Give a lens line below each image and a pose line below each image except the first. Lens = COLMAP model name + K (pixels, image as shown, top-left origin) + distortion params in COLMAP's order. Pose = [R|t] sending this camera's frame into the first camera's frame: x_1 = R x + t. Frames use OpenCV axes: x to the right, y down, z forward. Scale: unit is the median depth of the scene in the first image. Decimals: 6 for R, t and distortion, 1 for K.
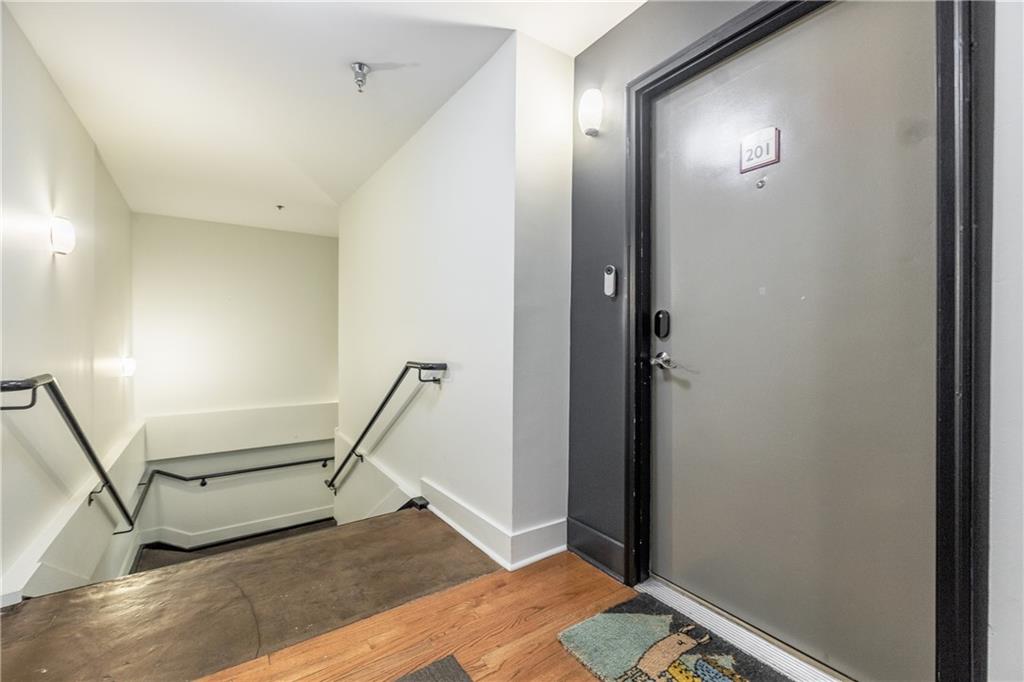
lens RADIAL K [[429.0, 0, 512.0], [0, 429.0, 339.3], [0, 0, 1]] dist [-0.000457, 0.000011]
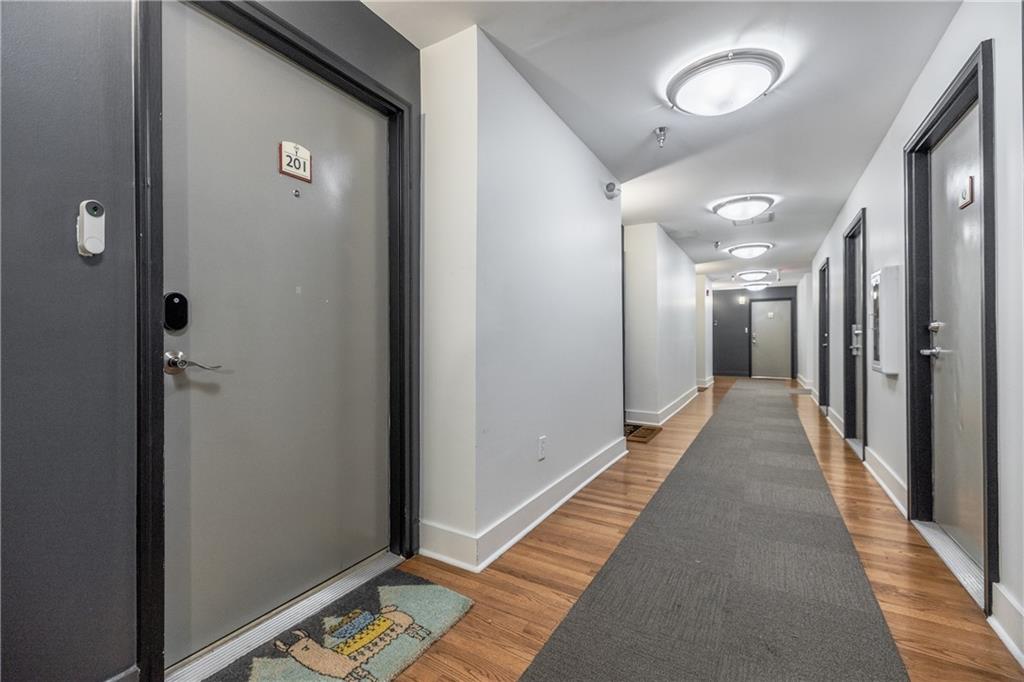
lens RADIAL K [[429.0, 0, 504.7], [0, 429.0, 339.5], [0, 0, 1]] dist [-0.000457, 0.000011]
pose [[-0.404613, -0.002273, 0.914485, -0.550956], [0.004522, 0.999980, 0.004486, 0.010762], [-0.914477, 0.005950, -0.404594, 0.810870]]
